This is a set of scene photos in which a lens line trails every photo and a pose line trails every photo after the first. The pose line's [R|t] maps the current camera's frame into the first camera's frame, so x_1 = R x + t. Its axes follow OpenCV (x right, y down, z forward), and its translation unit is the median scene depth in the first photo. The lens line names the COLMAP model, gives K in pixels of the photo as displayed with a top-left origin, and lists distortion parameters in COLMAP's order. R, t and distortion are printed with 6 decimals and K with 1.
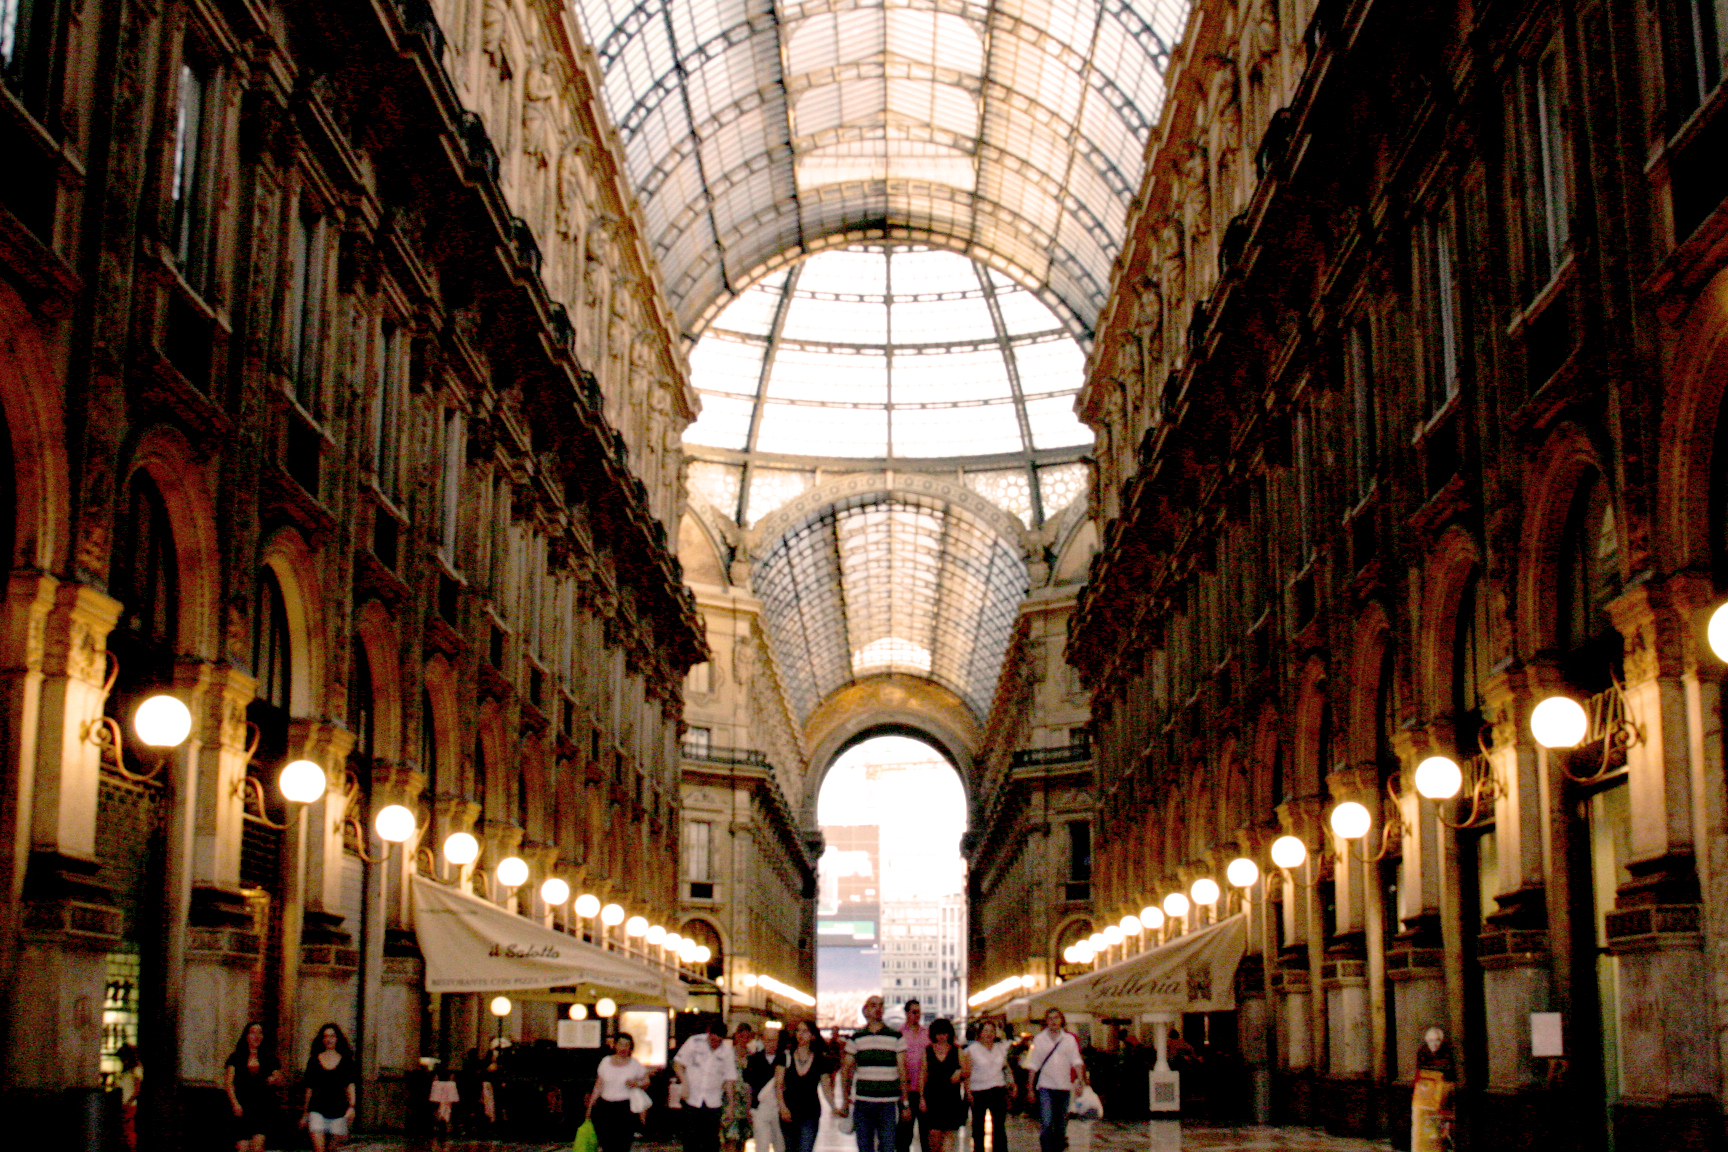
lens RADIAL K [[2189.3, 0, 864.0], [0, 2189.3, 576.0], [0, 0, 1]] dist [-0.005684, -0.007613]
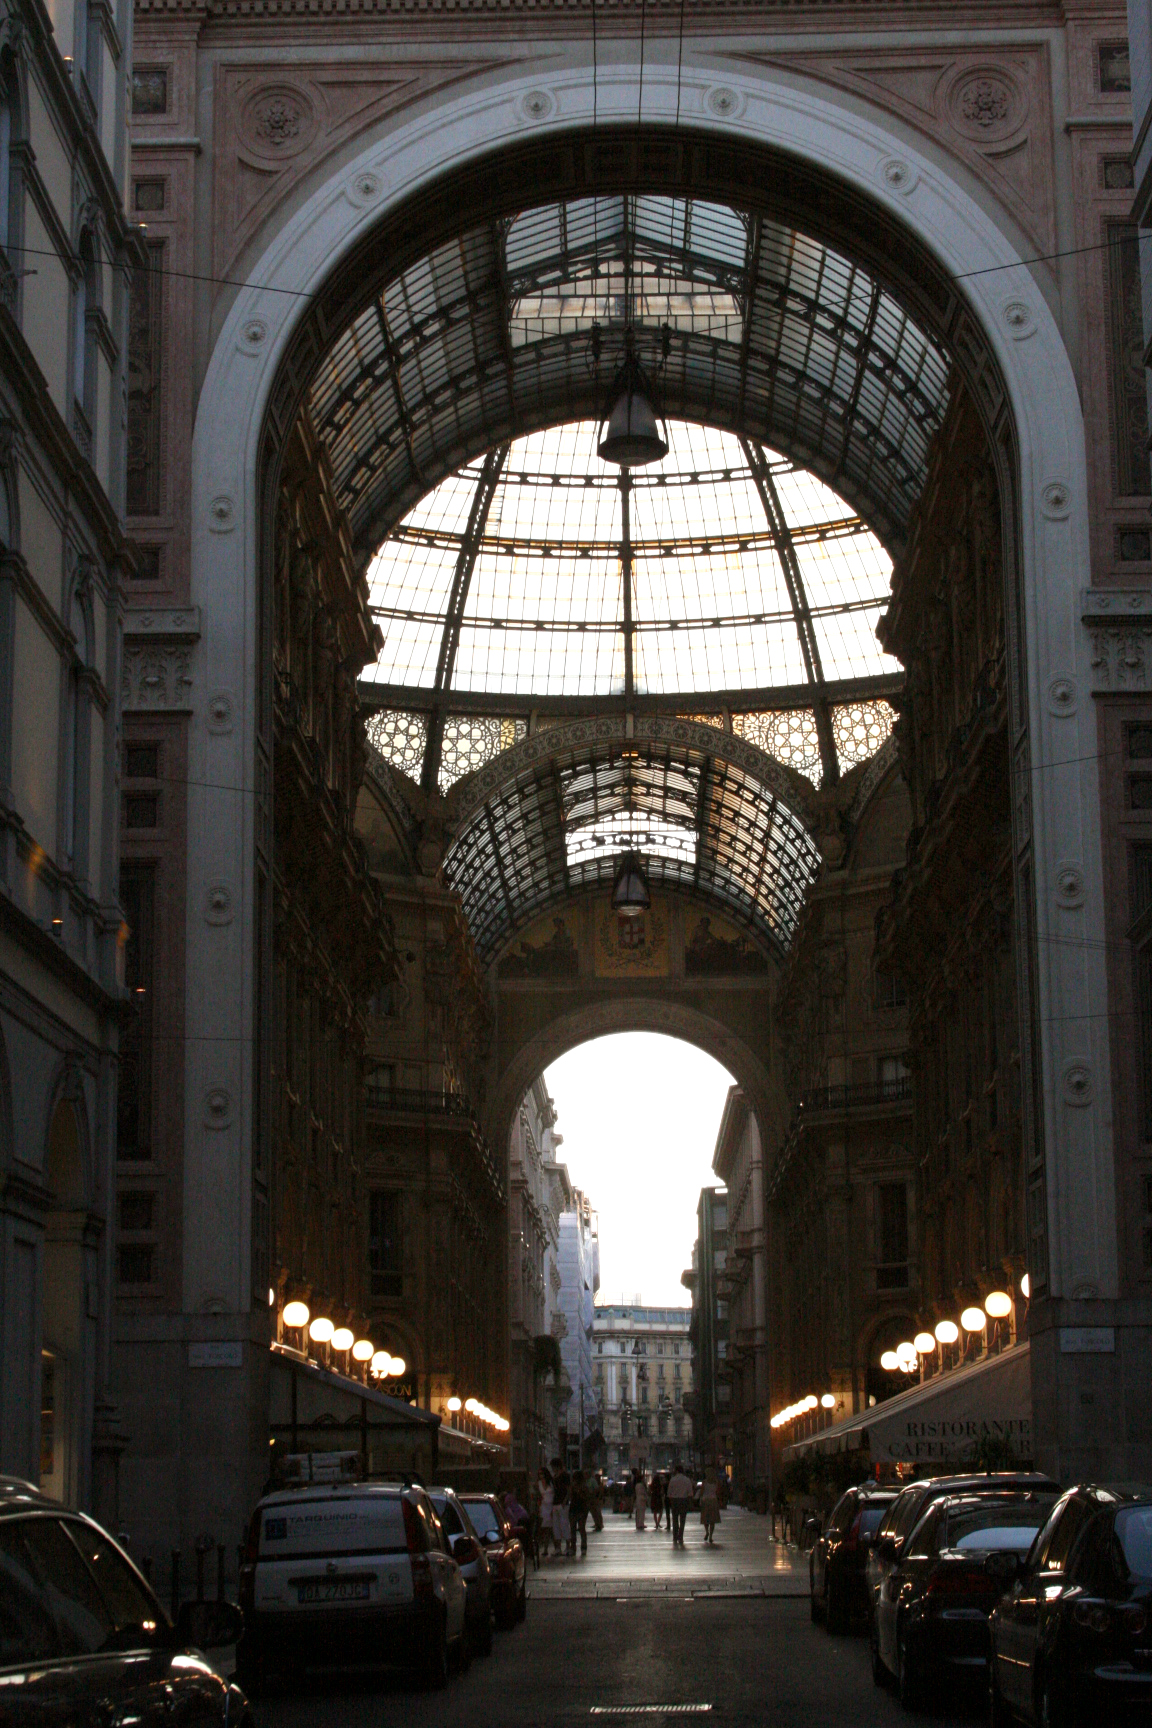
lens RADIAL K [[3293.3, 0, 576.0], [0, 3293.3, 864.0], [0, 0, 1]] dist [0.205381, 0.111185]
pose [[0.999798, -0.017463, 0.009927, -0.018614], [0.017385, 0.999818, 0.007865, -0.006375], [-0.010062, -0.007691, 0.999920, -0.118965]]
